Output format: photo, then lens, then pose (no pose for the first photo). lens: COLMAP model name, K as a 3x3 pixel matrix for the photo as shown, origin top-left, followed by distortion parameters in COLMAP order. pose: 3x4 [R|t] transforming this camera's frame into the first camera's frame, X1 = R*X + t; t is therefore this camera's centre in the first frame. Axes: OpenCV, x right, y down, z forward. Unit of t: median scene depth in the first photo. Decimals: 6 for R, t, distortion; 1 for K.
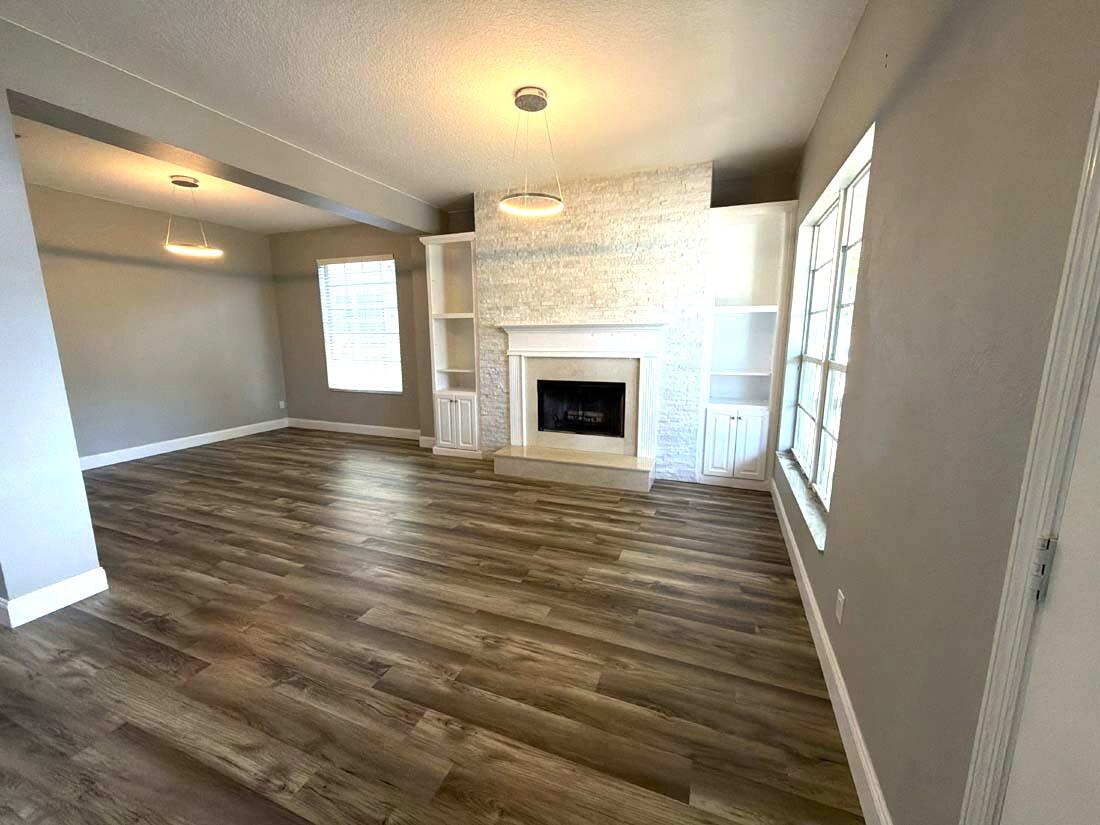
lens RADIAL K [[440.3, 0, 546.9], [0, 440.3, 412.2], [0, 0, 1]] dist [-0.002704, 0.001154]
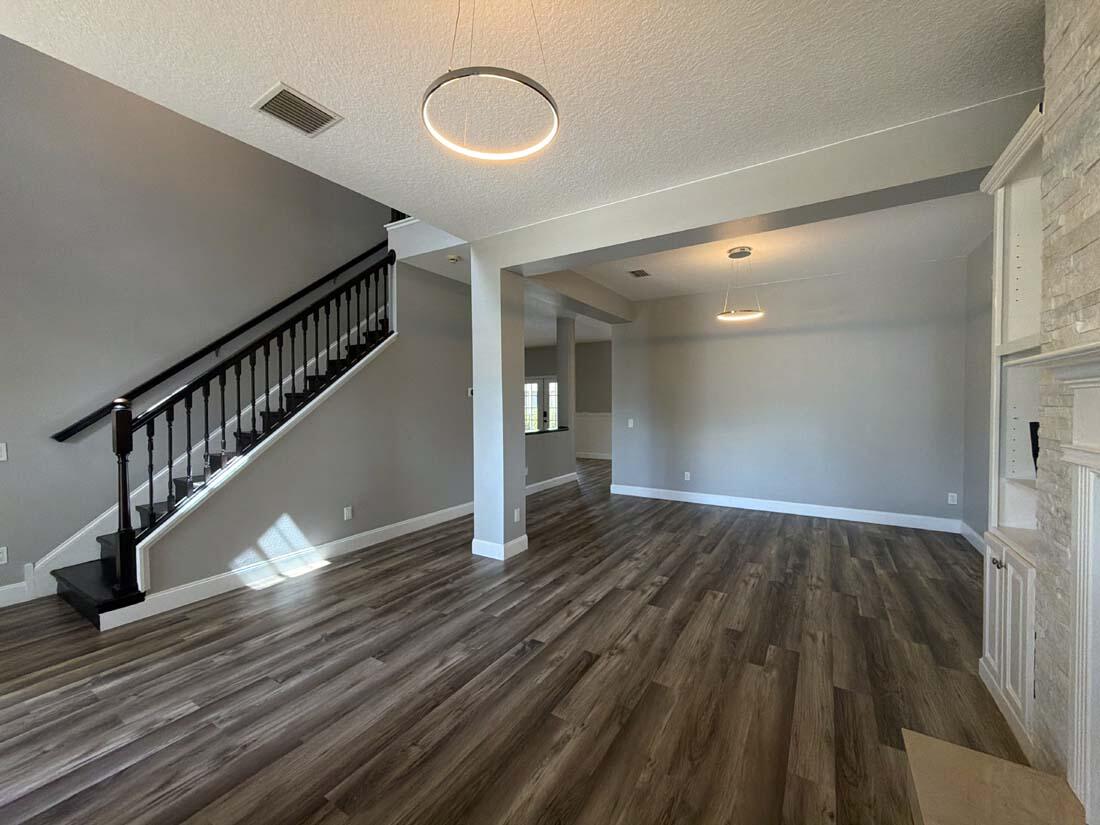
lens RADIAL K [[440.3, 0, 551.9], [0, 440.3, 411.4], [0, 0, 1]] dist [-0.002704, 0.001154]
pose [[-0.183375, 0.024870, -0.982728, 0.283886], [-0.166528, 0.984446, 0.055988, -0.137005], [0.968835, 0.173918, -0.176381, 0.801975]]
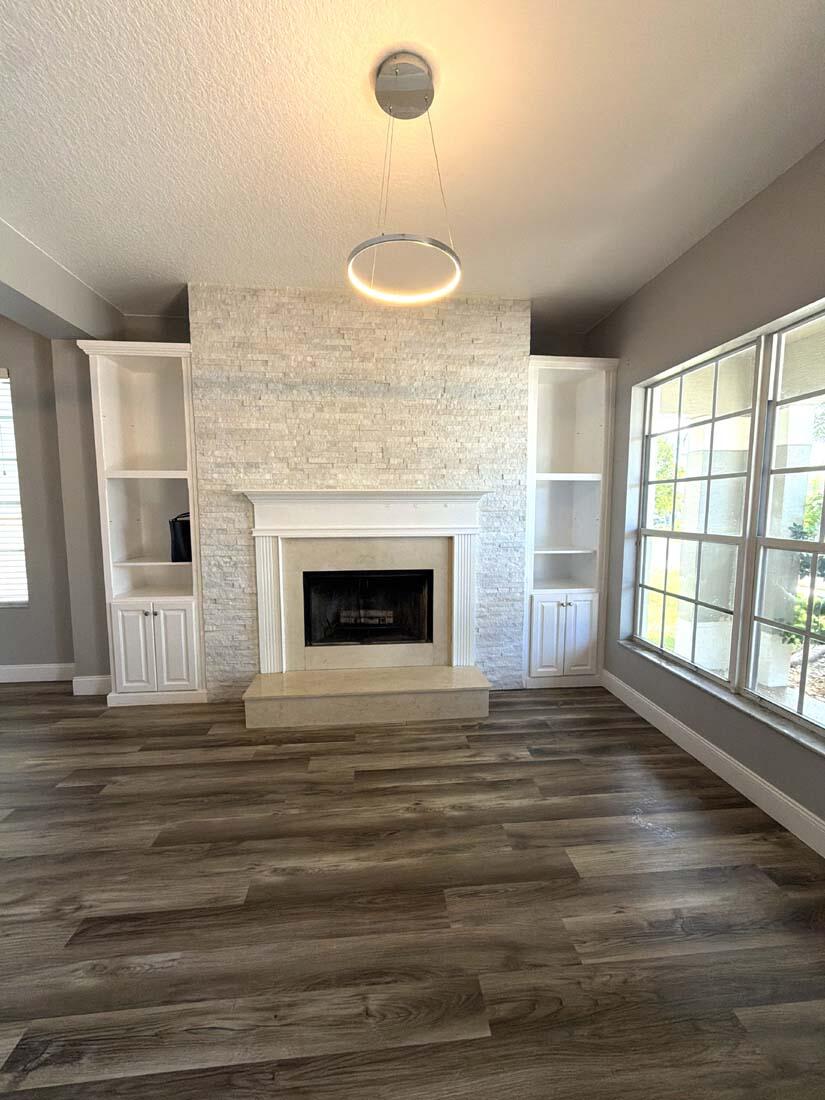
lens RADIAL K [[440.3, 0, 412.6], [0, 440.3, 549.8], [0, 0, 1]] dist [-0.002704, 0.001154]
pose [[0.891438, -0.040230, 0.451352, -0.194222], [0.075828, 0.995250, -0.061055, -0.058434], [-0.446752, 0.088652, 0.890255, 0.354470]]
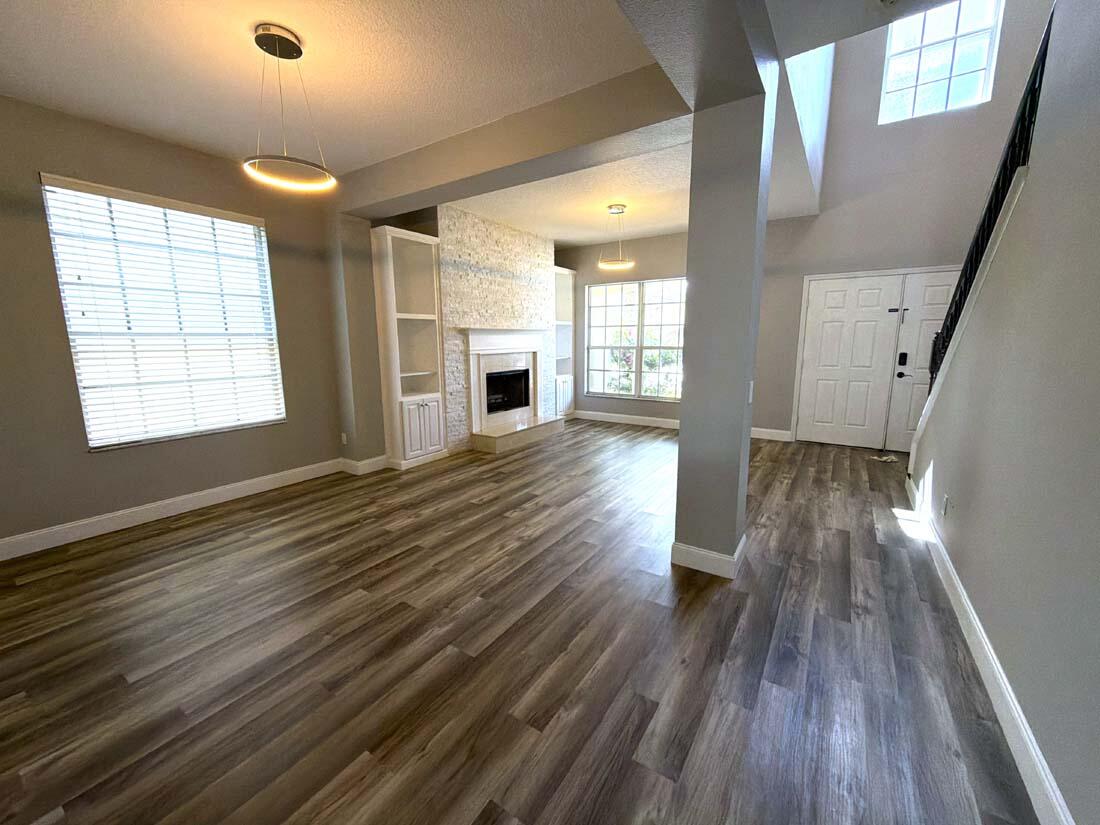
lens RADIAL K [[440.3, 0, 552.4], [0, 440.3, 414.2], [0, 0, 1]] dist [-0.002704, 0.001154]
pose [[0.208811, -0.164807, 0.963969, -1.309107], [0.175750, 0.975974, 0.128790, -0.097003], [-0.962034, 0.142525, 0.232759, 0.612959]]
